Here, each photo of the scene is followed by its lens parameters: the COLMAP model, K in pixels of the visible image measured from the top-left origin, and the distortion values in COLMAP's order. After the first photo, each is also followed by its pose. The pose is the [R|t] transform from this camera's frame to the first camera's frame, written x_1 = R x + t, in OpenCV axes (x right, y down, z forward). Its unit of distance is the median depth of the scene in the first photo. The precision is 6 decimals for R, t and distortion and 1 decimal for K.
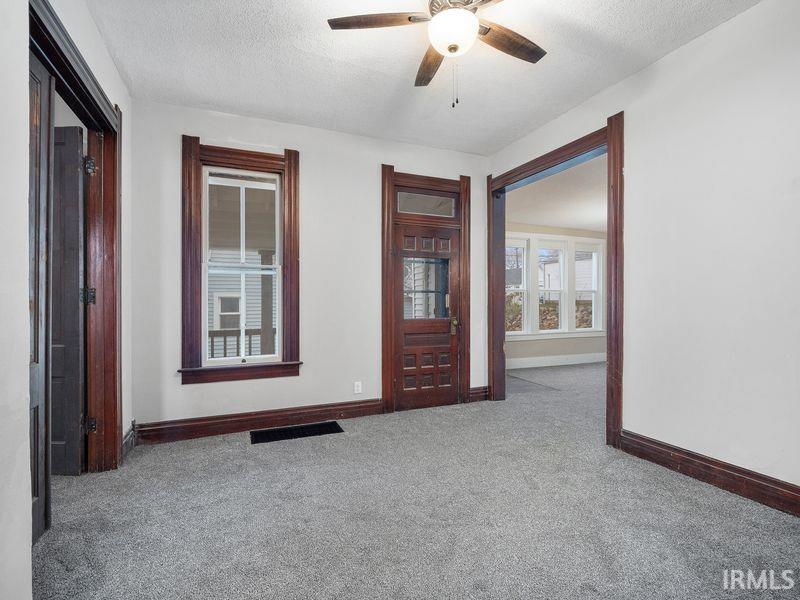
lens RADIAL K [[393.9, 0, 393.8], [0, 393.9, 302.9], [0, 0, 1]] dist [0.001204, -0.004564]
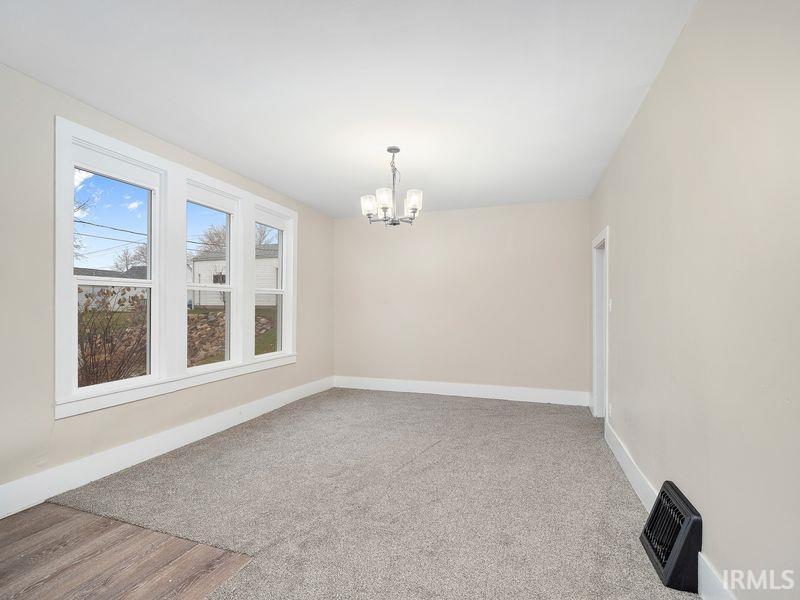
lens RADIAL K [[393.9, 0, 395.3], [0, 393.9, 303.8], [0, 0, 1]] dist [0.001204, -0.004564]
pose [[0.667627, 0.005773, 0.744474, 0.061592], [0.001306, 0.999959, -0.008925, -0.001739], [-0.744495, 0.006931, 0.667592, 0.167168]]
